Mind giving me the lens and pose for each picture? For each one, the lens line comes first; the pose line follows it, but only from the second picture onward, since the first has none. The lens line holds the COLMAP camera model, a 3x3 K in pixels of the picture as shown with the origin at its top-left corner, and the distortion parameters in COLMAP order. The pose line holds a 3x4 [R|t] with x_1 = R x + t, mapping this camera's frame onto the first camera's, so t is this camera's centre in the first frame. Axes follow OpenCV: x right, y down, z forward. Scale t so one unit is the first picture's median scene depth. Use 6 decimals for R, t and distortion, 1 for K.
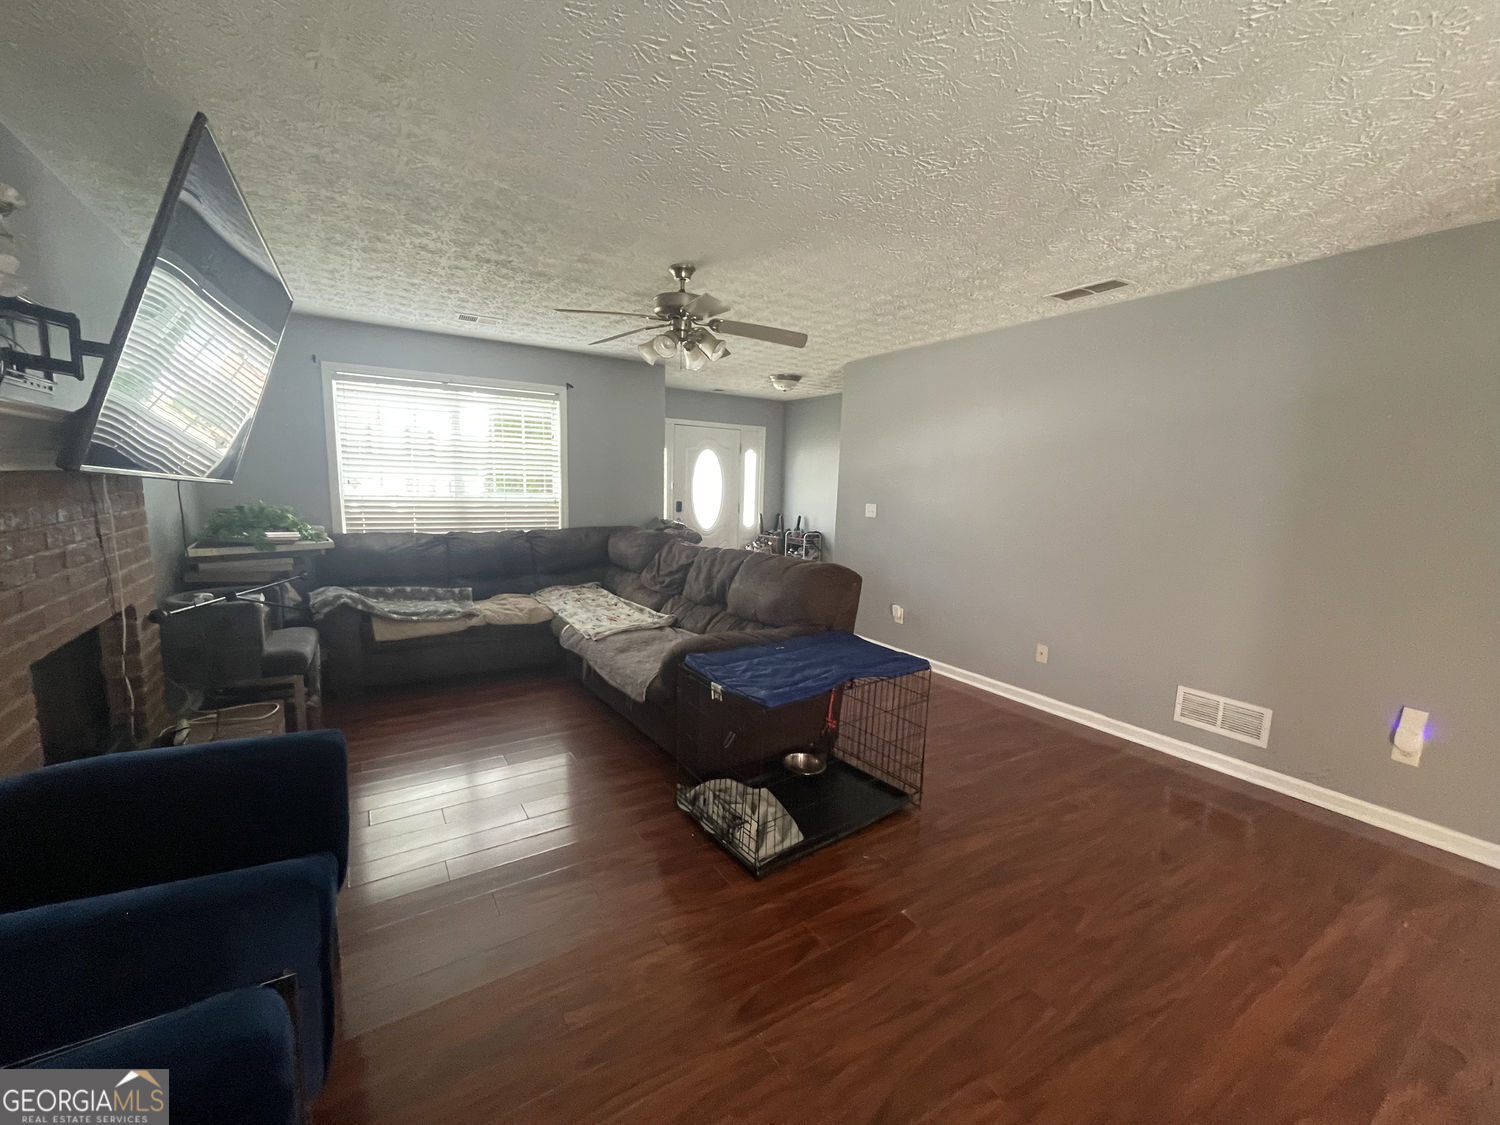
lens RADIAL K [[605.0, 0, 748.9], [0, 605.0, 566.0], [0, 0, 1]] dist [-0.002168, 0.000944]
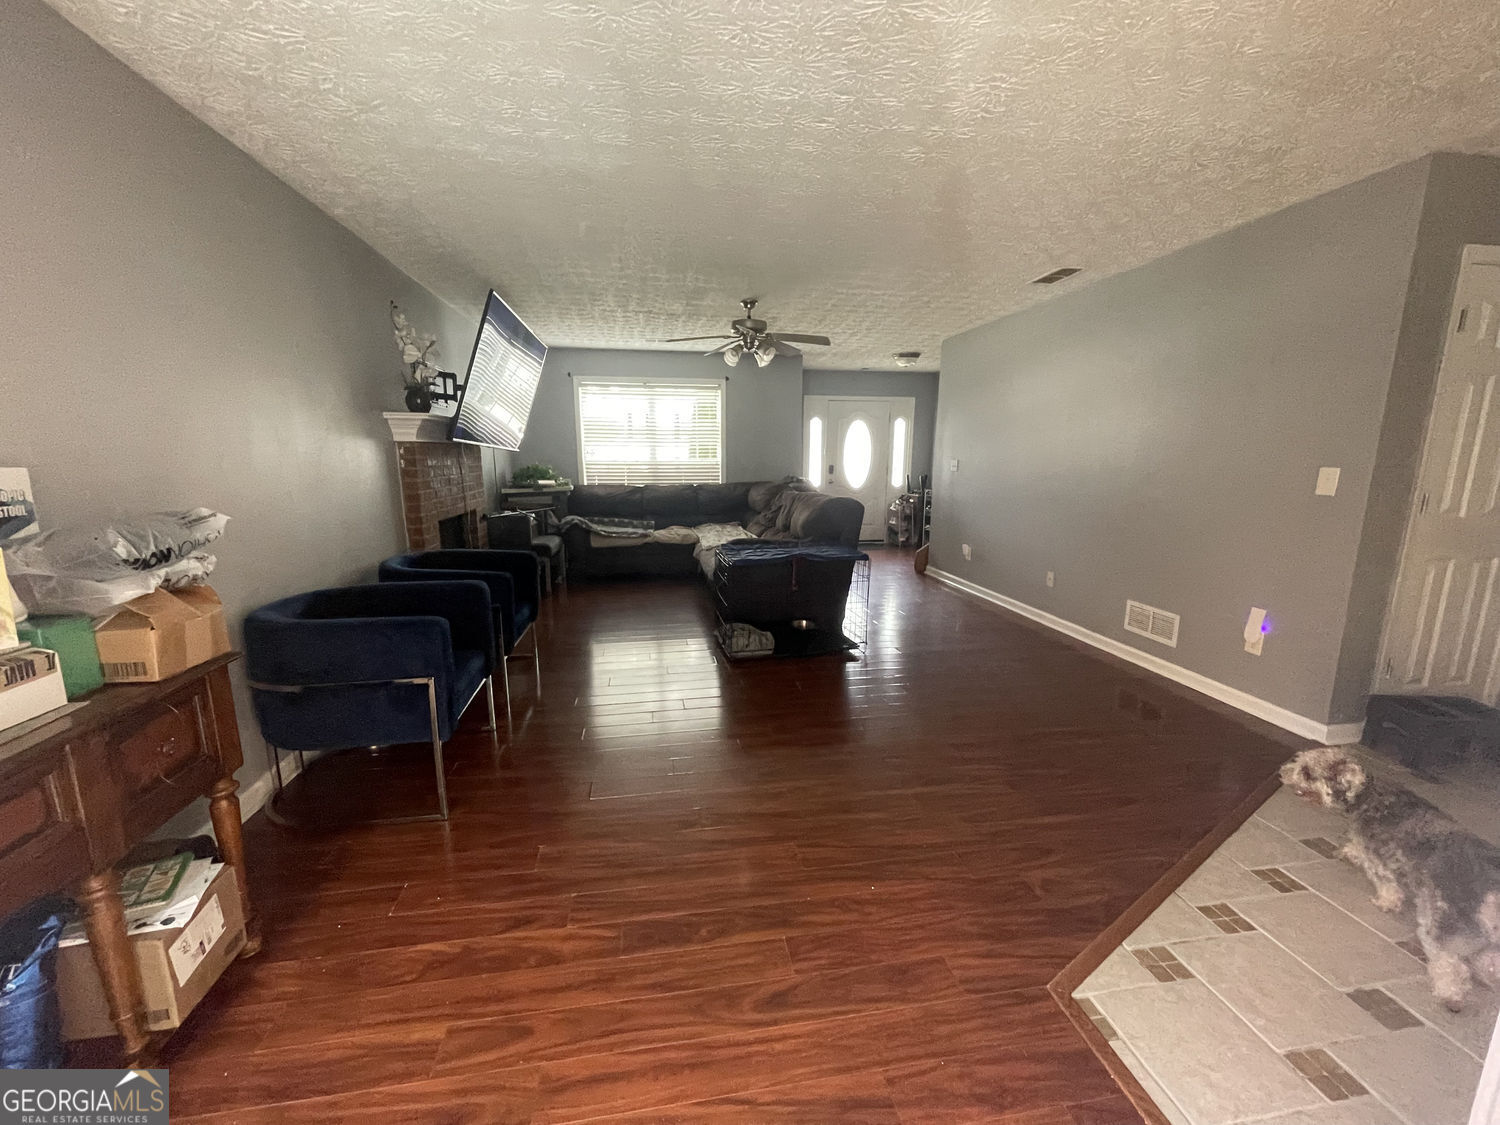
lens RADIAL K [[605.0, 0, 752.1], [0, 605.0, 564.7], [0, 0, 1]] dist [-0.002168, 0.000944]
pose [[0.919602, 0.044763, -0.390292, 0.408961], [-0.029983, 0.998587, 0.043882, 0.081779], [0.391705, -0.028652, 0.919645, -0.329982]]
